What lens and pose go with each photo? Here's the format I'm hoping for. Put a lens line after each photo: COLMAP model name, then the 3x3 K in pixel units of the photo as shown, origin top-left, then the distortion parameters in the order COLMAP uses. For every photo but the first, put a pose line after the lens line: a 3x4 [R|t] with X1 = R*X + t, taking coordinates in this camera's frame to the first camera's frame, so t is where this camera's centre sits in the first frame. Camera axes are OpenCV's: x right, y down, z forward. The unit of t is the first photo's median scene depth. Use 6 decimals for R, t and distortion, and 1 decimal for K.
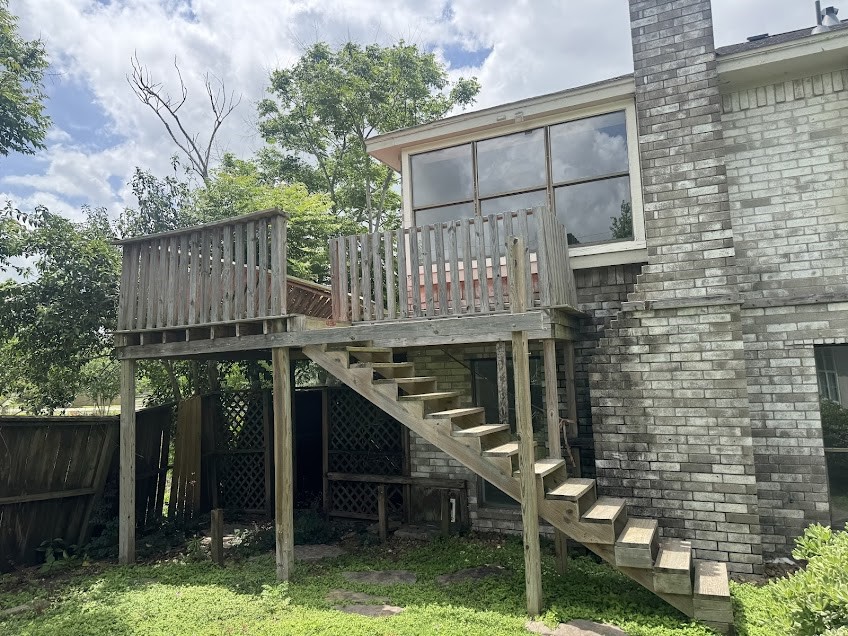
lens RADIAL K [[625.0, 0, 424.0], [0, 625.0, 318.0], [0, 0, 1]] dist [0.053285, -0.047379]
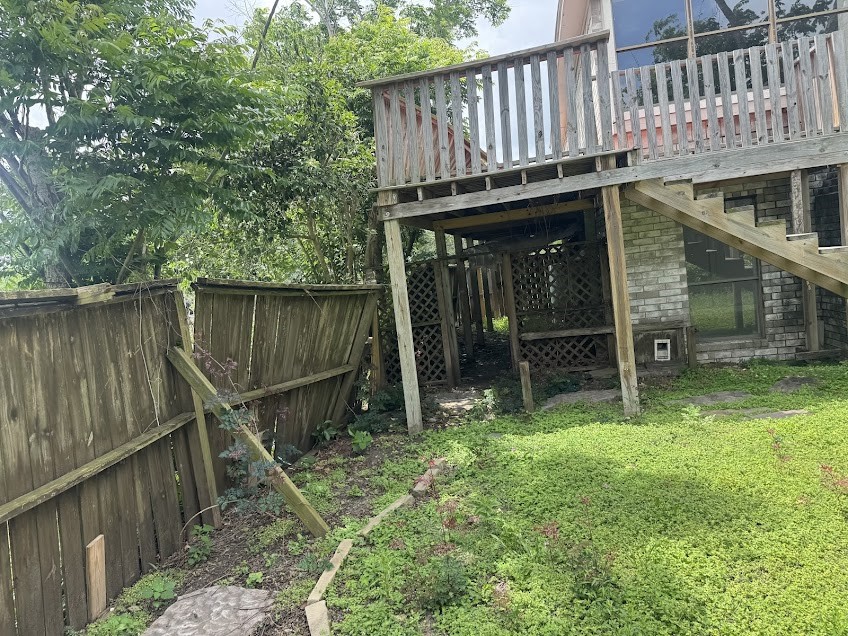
lens RADIAL K [[612.9, 0, 424.0], [0, 612.9, 318.0], [0, 0, 1]] dist [0.152103, -0.267008]
pose [[0.962943, -0.101993, 0.249676, -0.710749], [0.063316, 0.985355, 0.158324, 0.072059], [-0.262168, -0.136649, 0.955298, 0.135293]]
